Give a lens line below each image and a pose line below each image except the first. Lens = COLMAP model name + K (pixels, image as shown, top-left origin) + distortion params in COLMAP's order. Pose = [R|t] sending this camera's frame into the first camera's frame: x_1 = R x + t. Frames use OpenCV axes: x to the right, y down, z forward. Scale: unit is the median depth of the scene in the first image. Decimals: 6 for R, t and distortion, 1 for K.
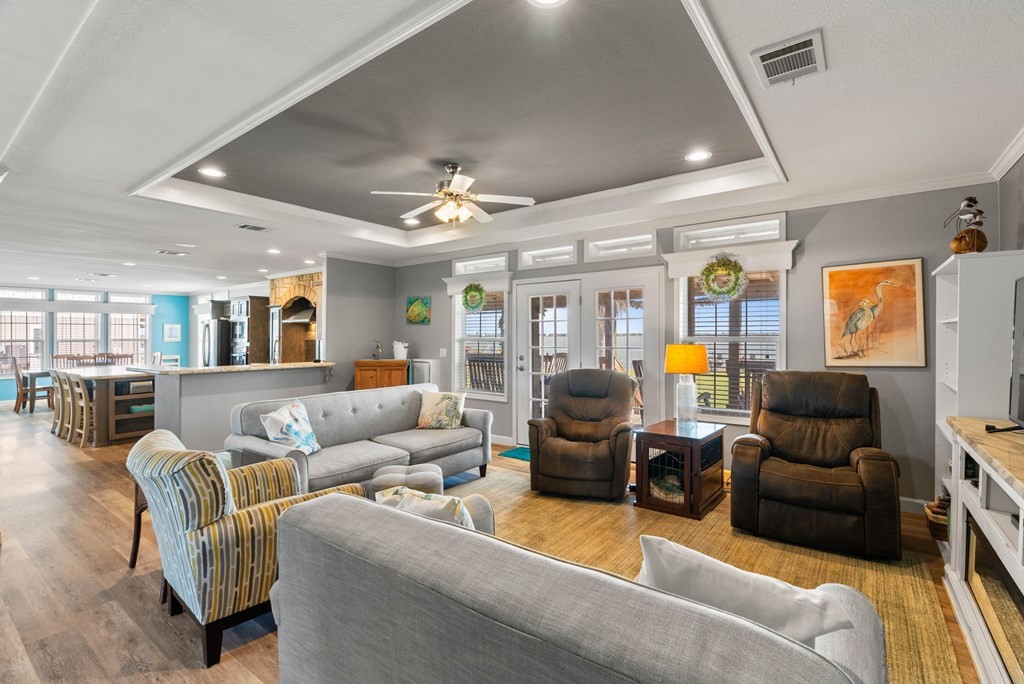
lens RADIAL K [[474.8, 0, 512.0], [0, 474.8, 342.0], [0, 0, 1]] dist [-0.000870, 0.004847]
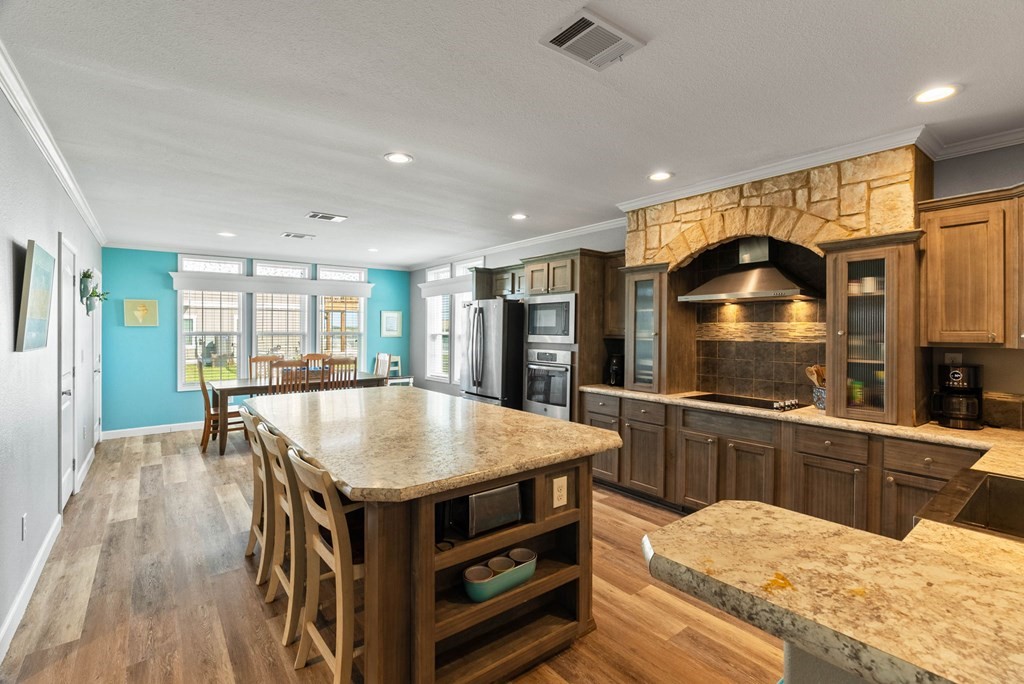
lens RADIAL K [[474.8, 0, 512.0], [0, 474.8, 342.0], [0, 0, 1]] dist [-0.000870, 0.004847]
pose [[0.964792, 0.016103, -0.262521, -0.462815], [-0.012593, 0.999807, 0.015050, -0.007342], [0.262713, -0.011214, 0.964809, 0.481322]]
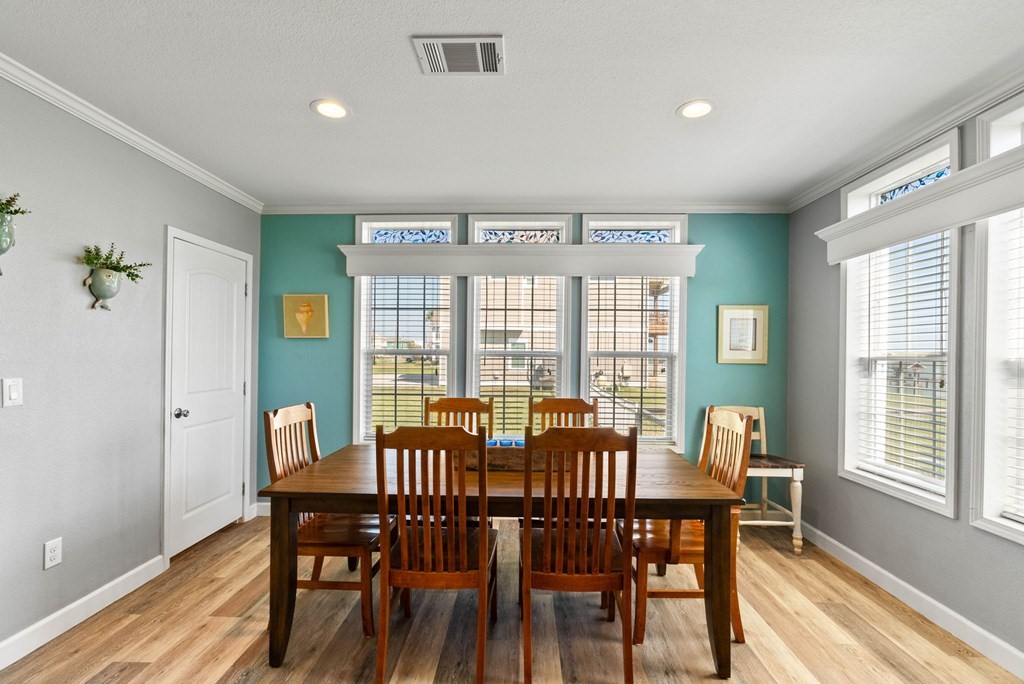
lens RADIAL K [[474.8, 0, 512.0], [0, 474.8, 342.0], [0, 0, 1]] dist [-0.000870, 0.004847]
pose [[0.586608, -0.007738, -0.809834, -0.707023], [-0.022809, 0.999400, -0.026071, -0.003378], [0.809550, 0.033765, 0.586079, 0.893012]]
